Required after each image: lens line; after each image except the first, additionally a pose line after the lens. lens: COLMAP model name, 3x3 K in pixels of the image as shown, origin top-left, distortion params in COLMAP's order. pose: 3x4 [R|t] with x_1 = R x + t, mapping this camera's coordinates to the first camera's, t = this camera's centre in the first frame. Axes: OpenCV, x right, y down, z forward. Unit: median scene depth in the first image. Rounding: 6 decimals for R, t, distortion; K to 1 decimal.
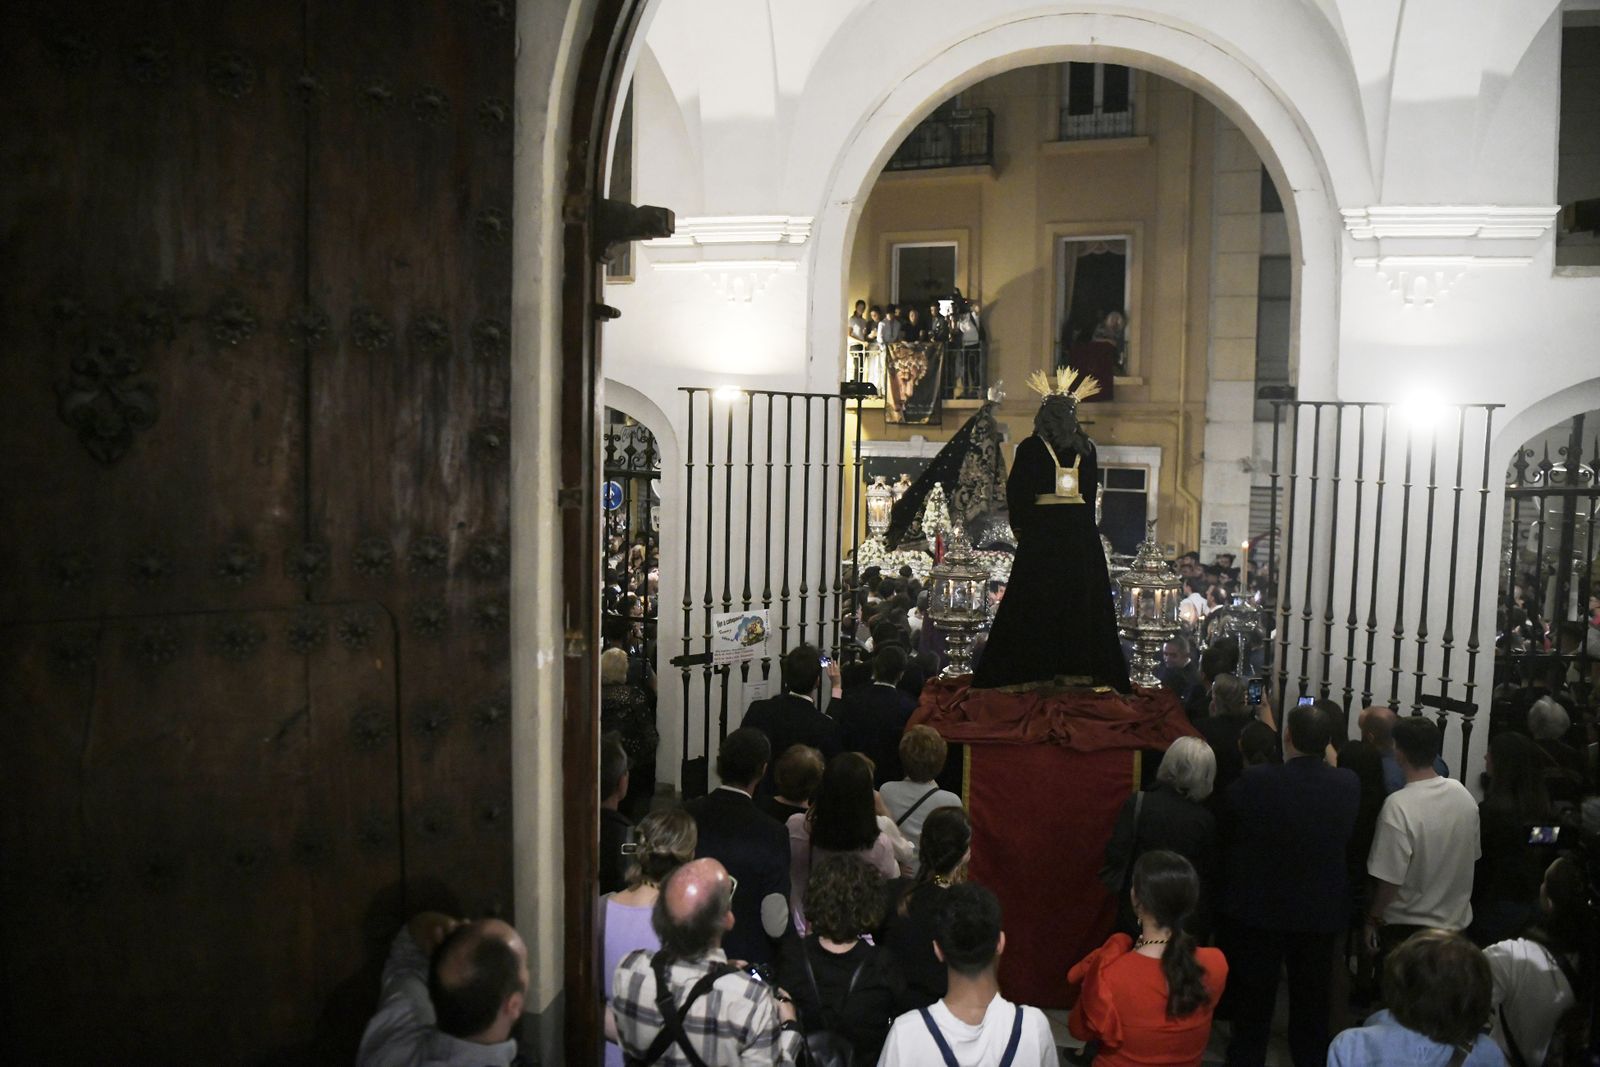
lens RADIAL K [[1111.2, 0, 771.5], [0, 1111.2, 500.1], [0, 0, 1]] dist [-0.079975, 0.024321]
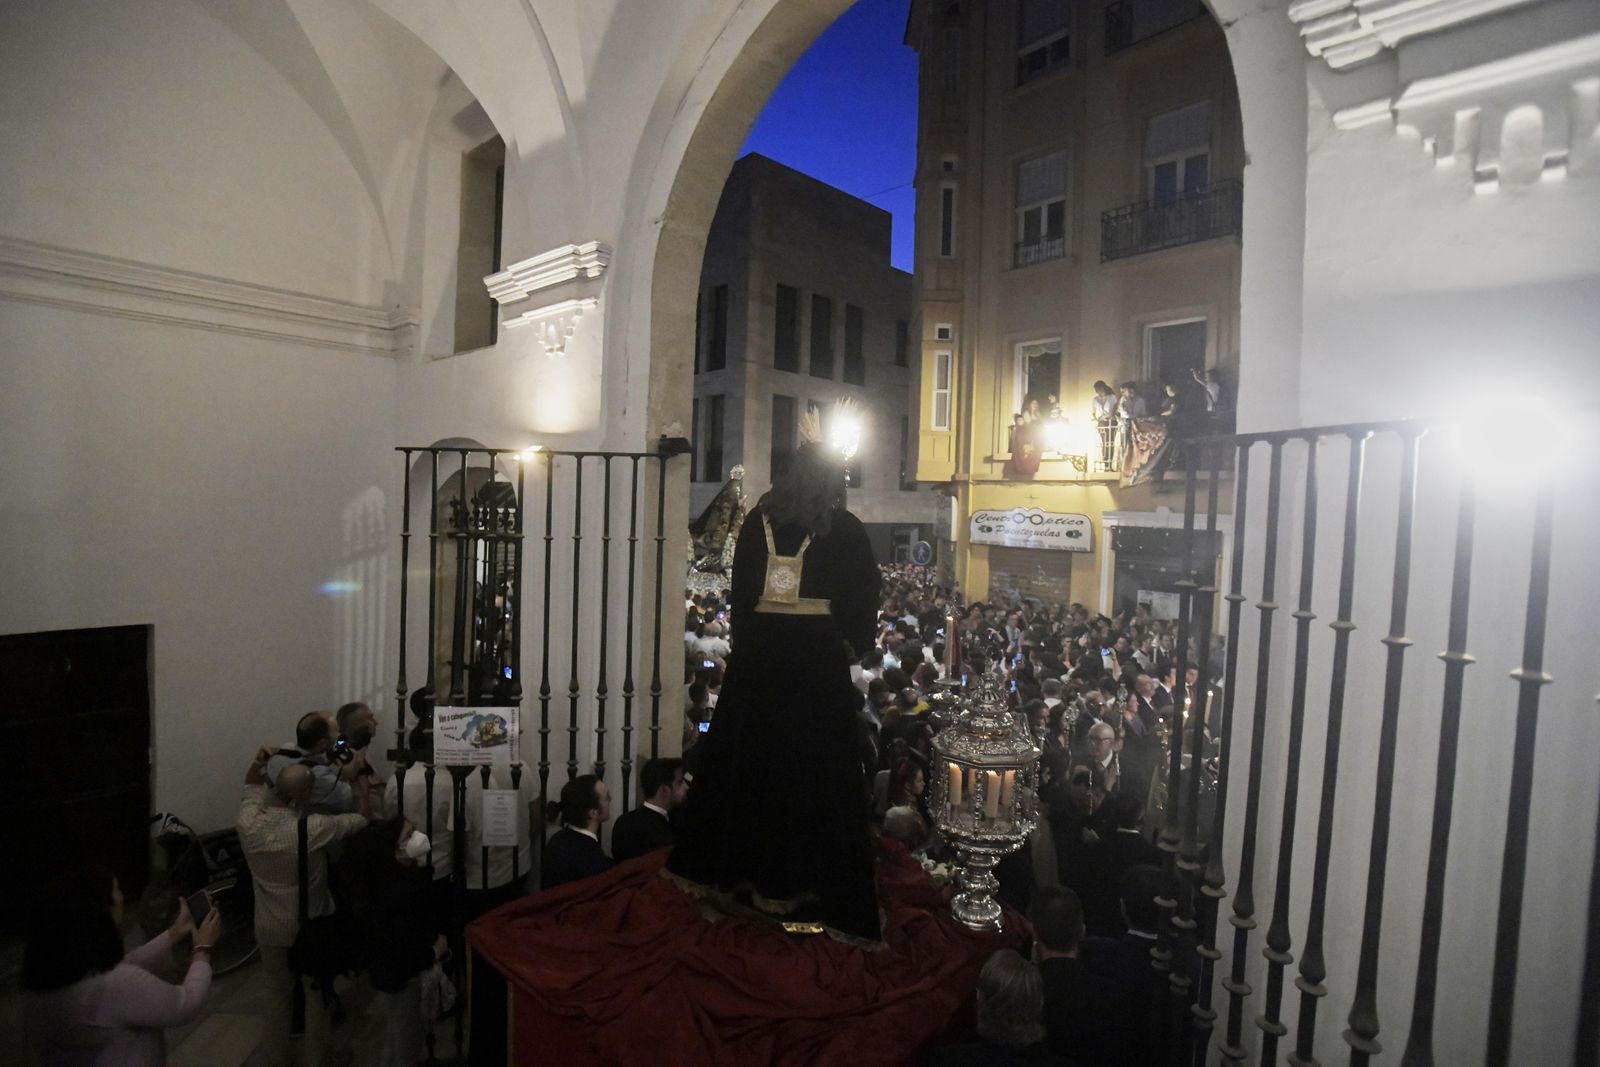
lens RADIAL K [[761.8, 0, 800.0], [0, 761.8, 533.5], [0, 0, 1]] dist [-0.088276, 0.020565]
pose [[0.871927, 0.024848, -0.489004, 0.456274], [-0.034799, 0.999331, -0.011269, -0.035087], [0.488397, 0.026842, 0.872209, 0.594168]]
